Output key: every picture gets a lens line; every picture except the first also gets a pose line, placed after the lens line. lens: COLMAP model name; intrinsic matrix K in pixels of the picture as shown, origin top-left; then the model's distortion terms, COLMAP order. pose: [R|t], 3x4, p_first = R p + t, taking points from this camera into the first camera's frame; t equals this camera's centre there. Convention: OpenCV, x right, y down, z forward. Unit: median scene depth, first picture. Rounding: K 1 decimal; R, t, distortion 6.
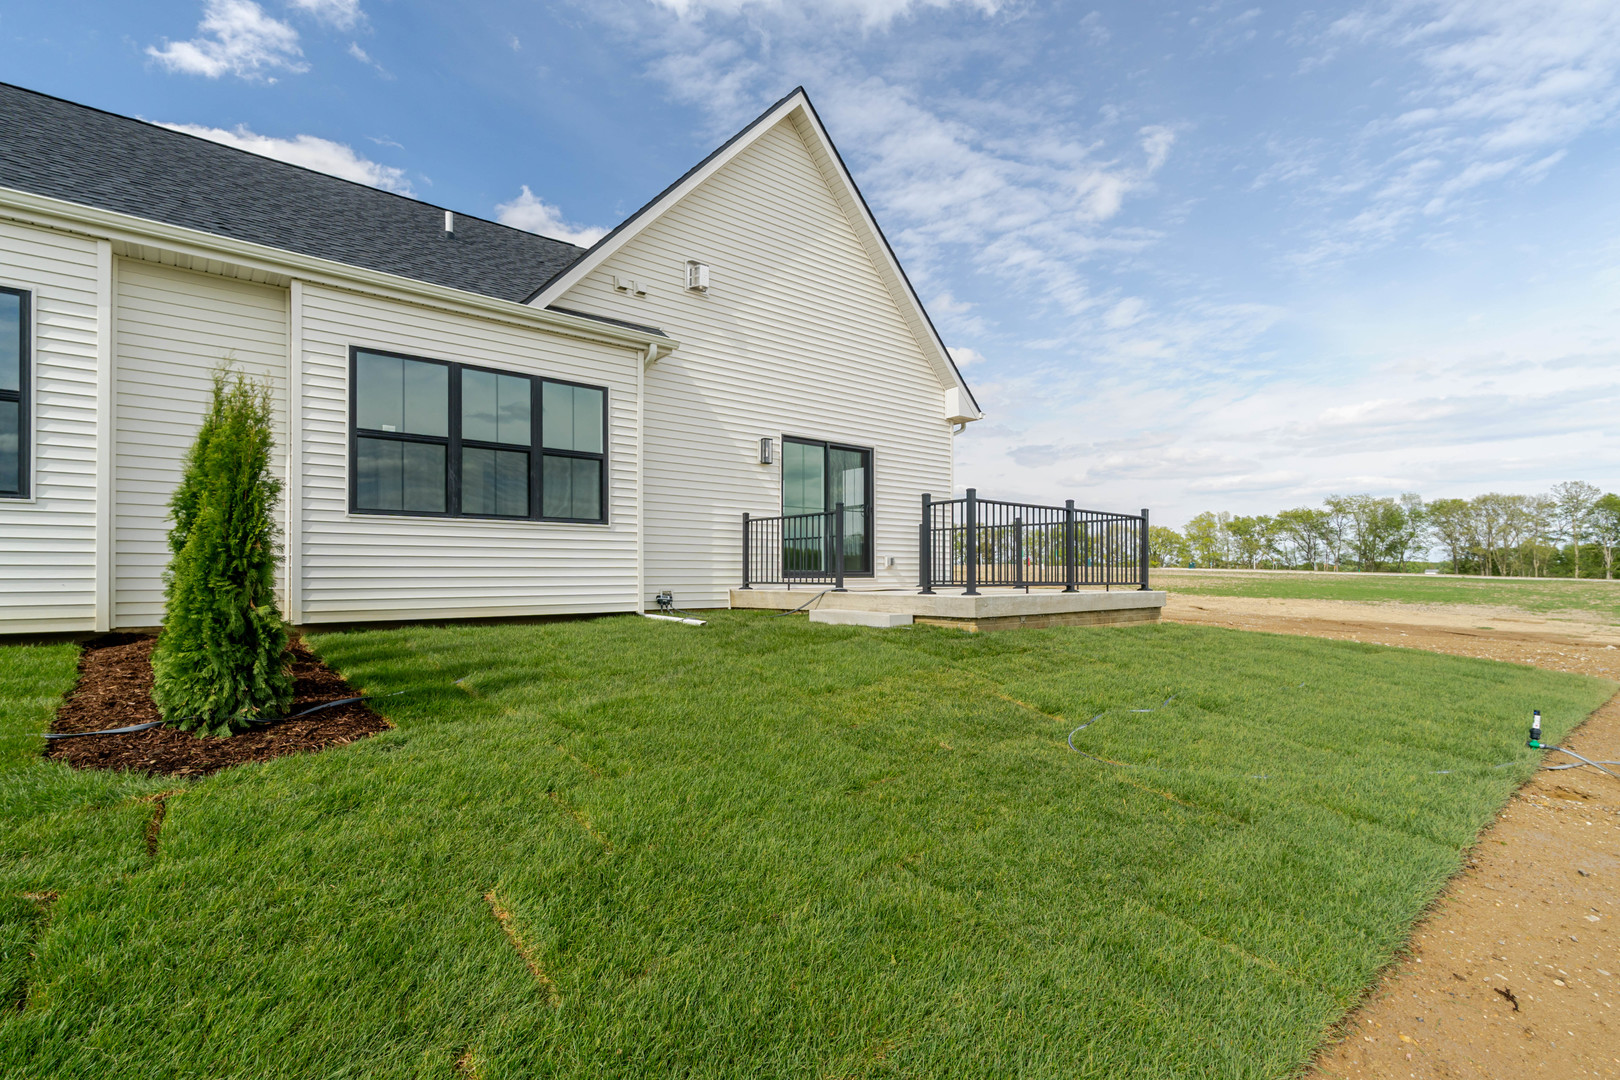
lens RADIAL K [[783.6, 0, 804.8], [0, 783.6, 577.0], [0, 0, 1]] dist [0.013215, 0.000160]
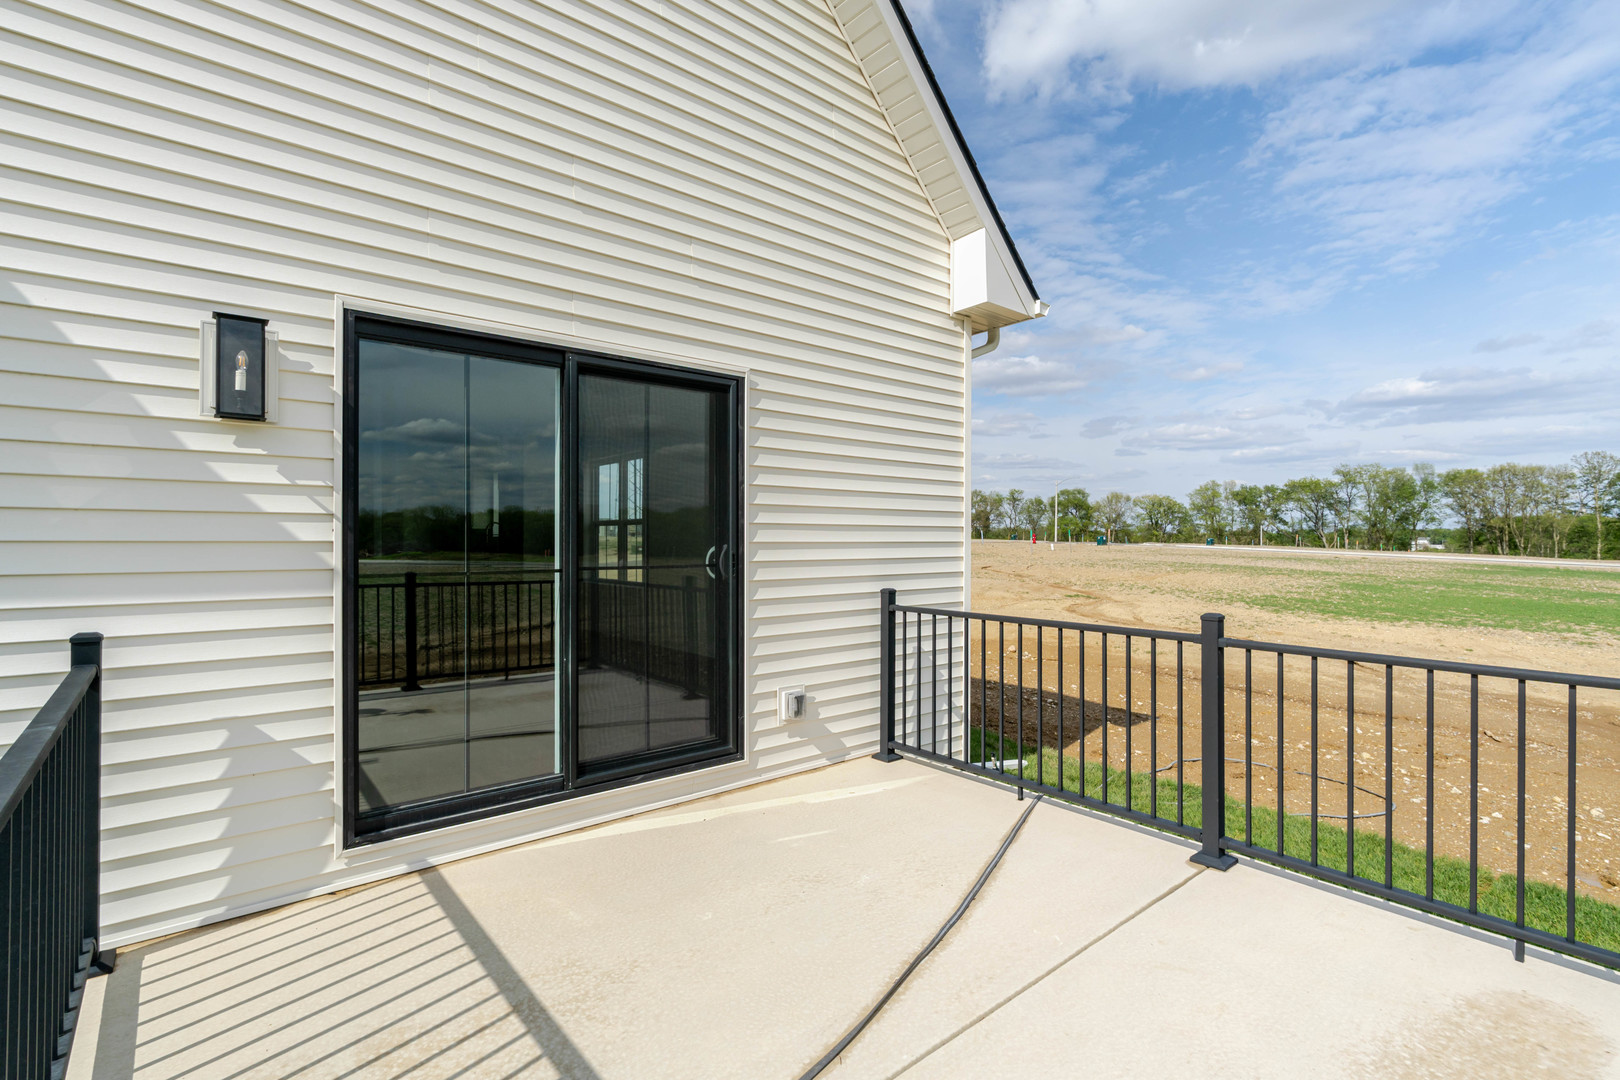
lens RADIAL K [[750.6, 0, 810.0], [0, 750.6, 540.0], [0, 0, 1]] dist [0.001058, 0.000208]
pose [[0.999997, 0.002222, 0.000390, 0.013862], [-0.002222, 0.999997, 0.000937, -0.011210], [-0.000388, -0.000938, 0.999999, 0.079909]]
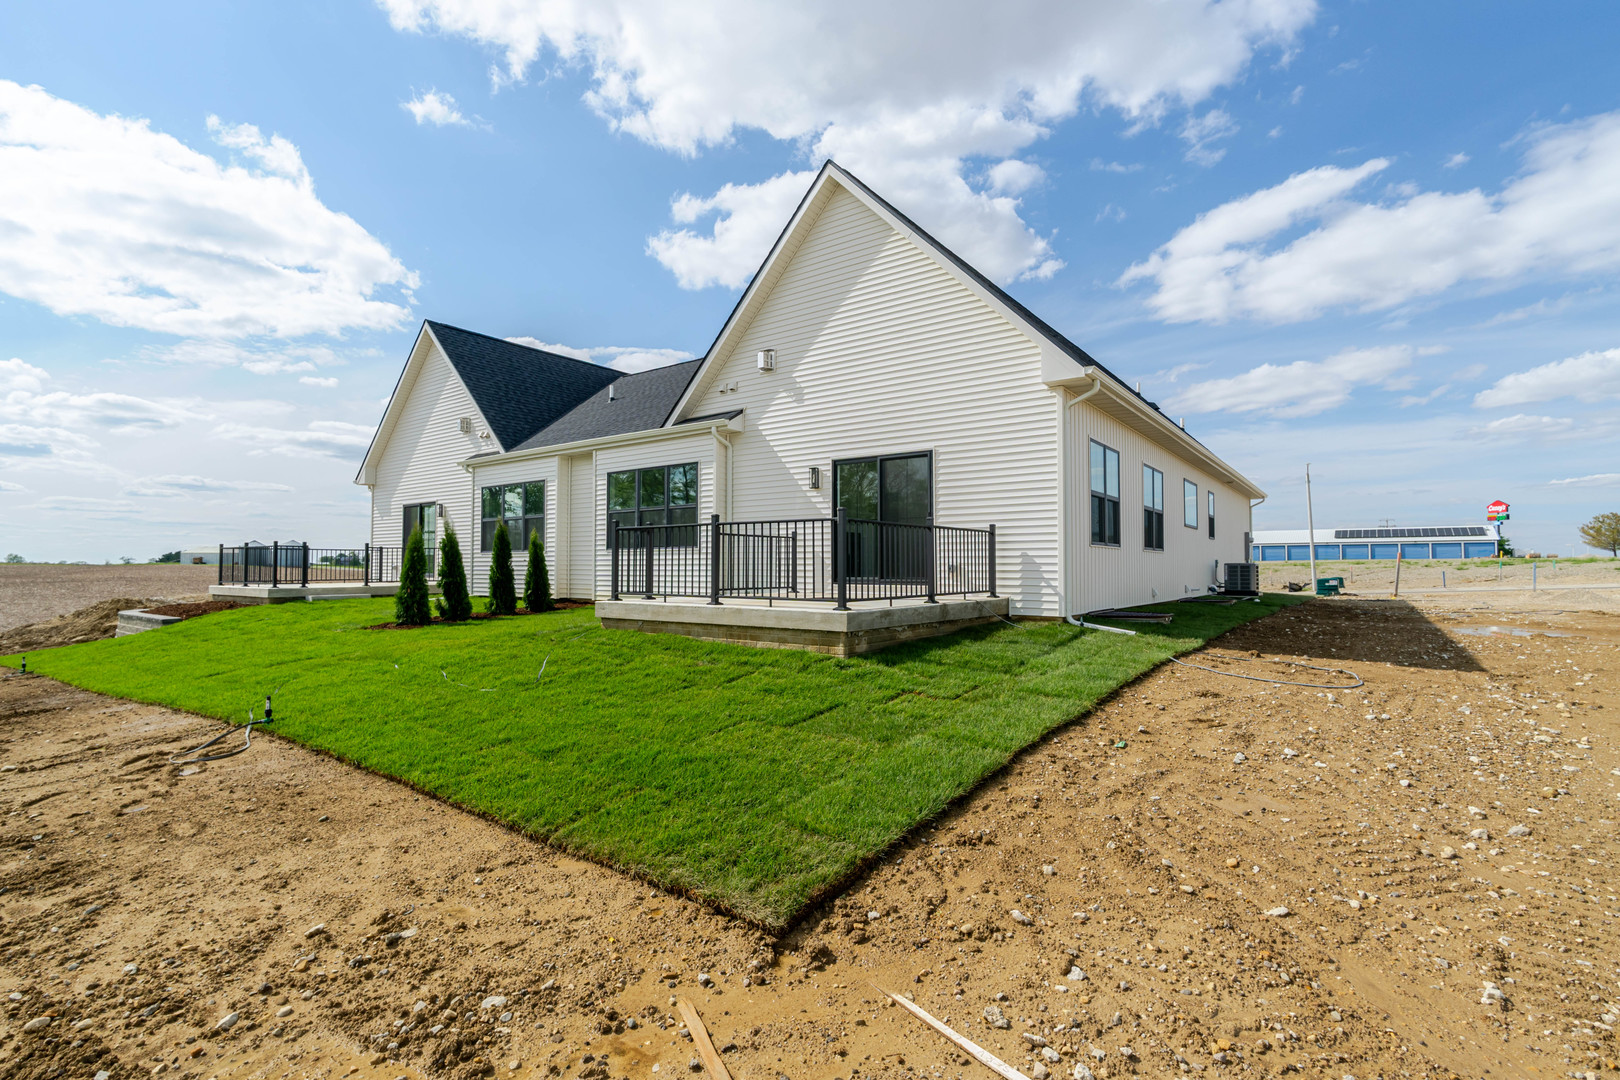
lens RADIAL K [[764.7, 0, 812.2], [0, 764.7, 565.4], [0, 0, 1]] dist [0.001036, 0.000042]
pose [[0.242695, -0.000882, -0.970102, 0.114835], [0.005401, 0.999985, 0.000442, -0.002803], [0.970088, -0.005346, 0.242696, 0.074567]]
